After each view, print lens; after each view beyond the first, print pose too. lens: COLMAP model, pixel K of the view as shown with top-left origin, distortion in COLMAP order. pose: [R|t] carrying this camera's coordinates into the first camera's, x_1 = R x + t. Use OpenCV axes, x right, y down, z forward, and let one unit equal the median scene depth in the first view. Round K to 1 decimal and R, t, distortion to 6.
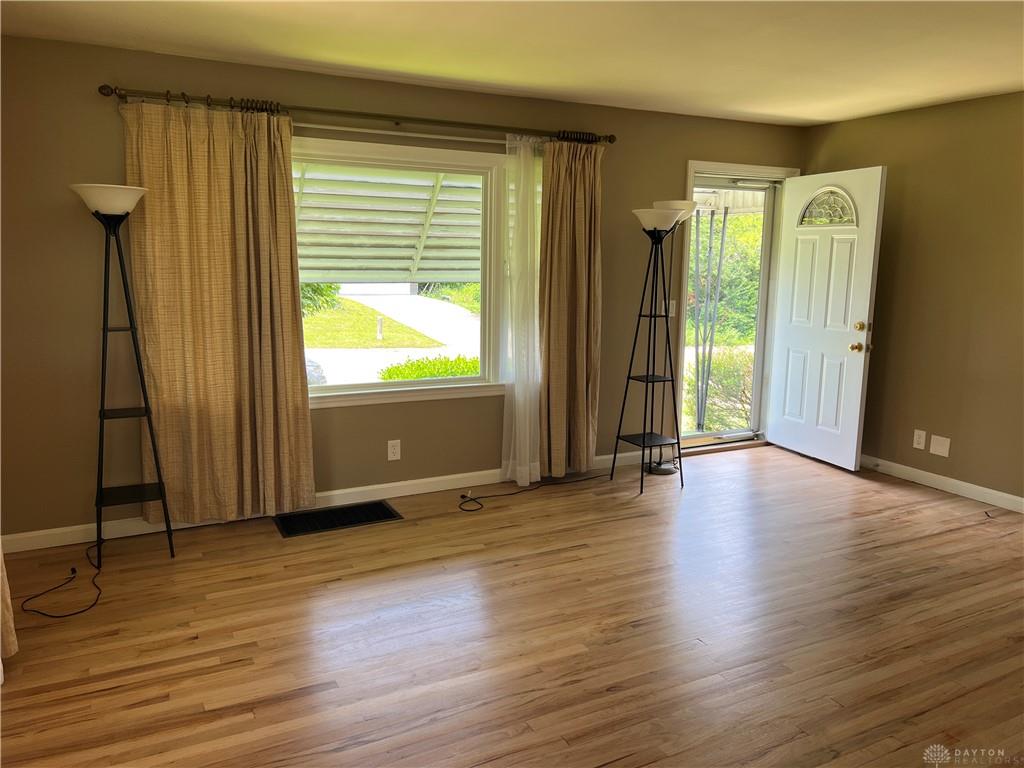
lens RADIAL K [[776.1, 0, 502.2], [0, 776.1, 385.9], [0, 0, 1]] dist [0.078249, -0.078557]
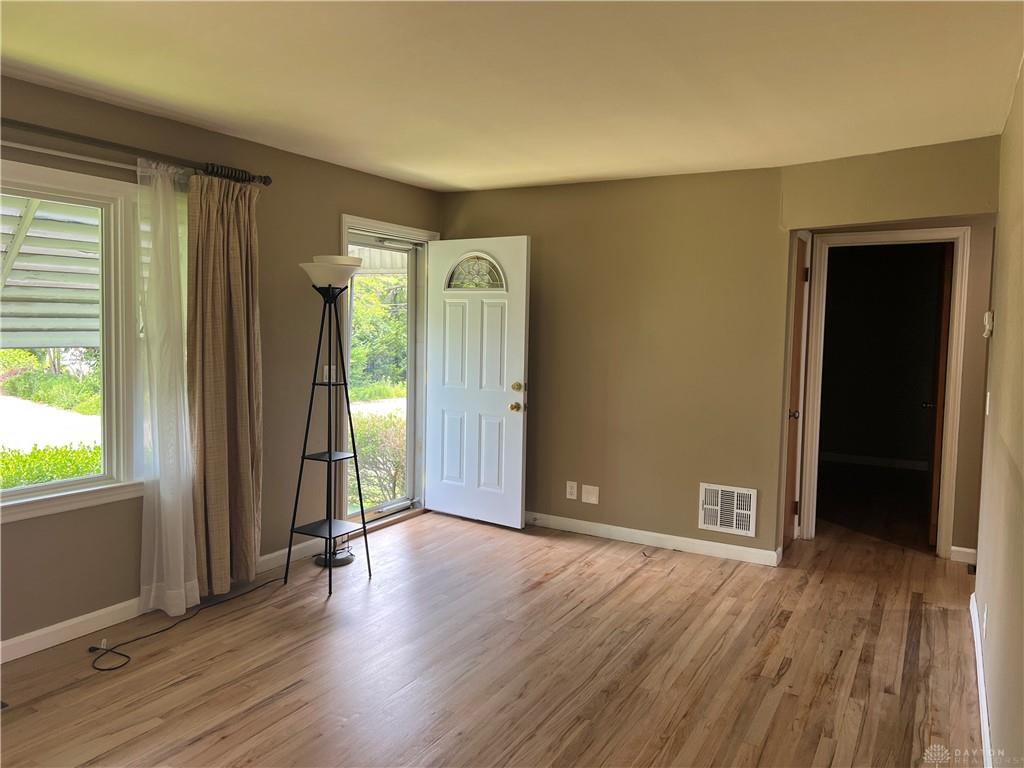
lens RADIAL K [[776.1, 0, 513.8], [0, 776.1, 373.8], [0, 0, 1]] dist [0.078249, -0.078557]
pose [[0.834812, -0.032267, 0.549589, -0.114110], [0.082954, 0.994256, -0.067631, -0.025527], [-0.544250, 0.102049, 0.832693, 0.161897]]
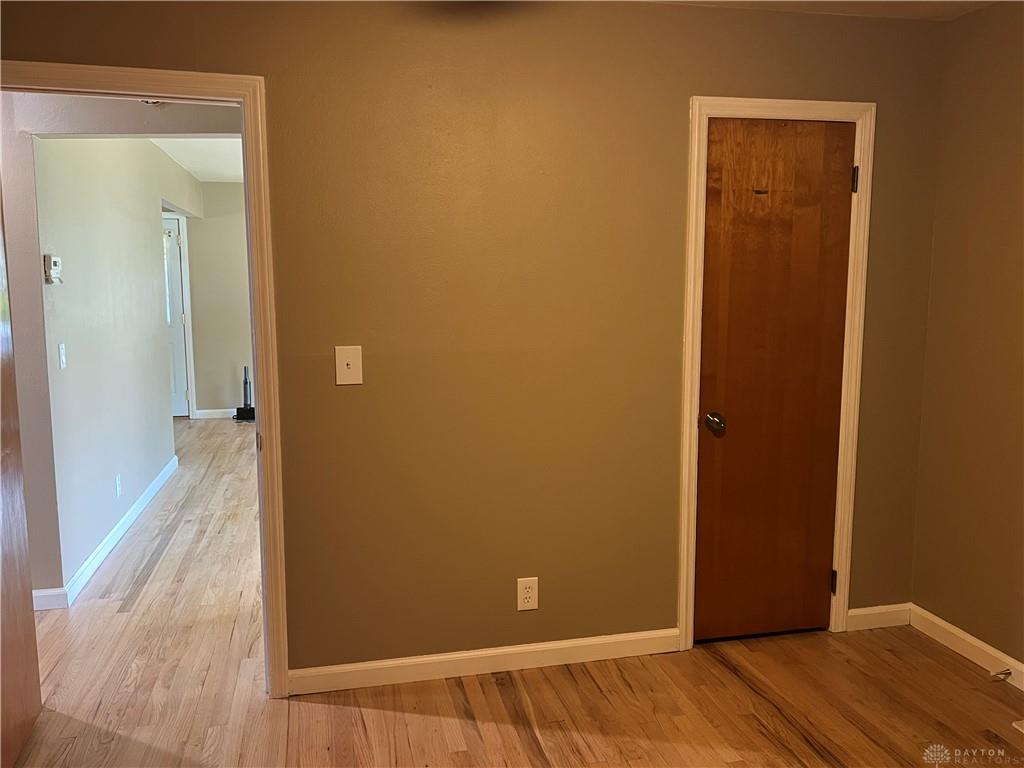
lens RADIAL K [[831.9, 0, 511.3], [0, 831.9, 384.6], [0, 0, 1]] dist [0.018999, -0.002402]
pose [[-0.261238, 0.115193, -0.958376, 1.353655], [-0.158182, 0.974323, 0.160227, -0.174668], [0.952225, 0.193455, -0.236309, 1.150688]]
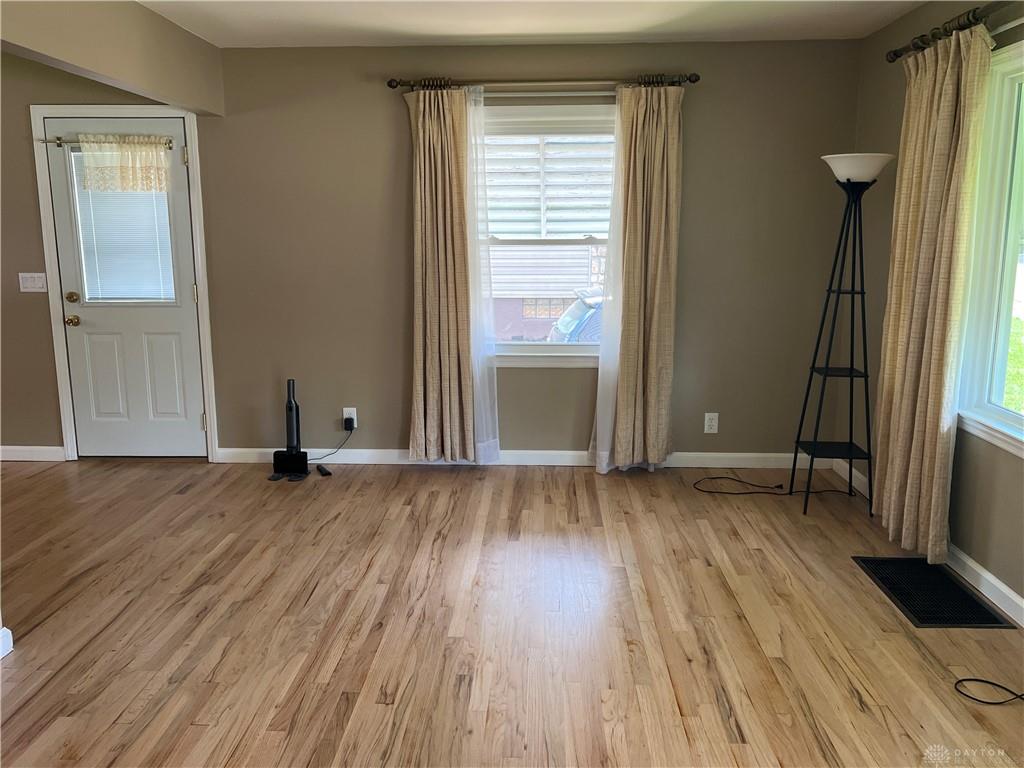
lens RADIAL K [[831.9, 0, 517.2], [0, 831.9, 381.1], [0, 0, 1]] dist [0.018999, -0.002402]
pose [[-0.492001, 0.149591, -0.857646, 0.532418], [-0.149059, 0.956106, 0.252275, -0.132494], [0.857739, 0.251959, -0.448108, 0.873620]]
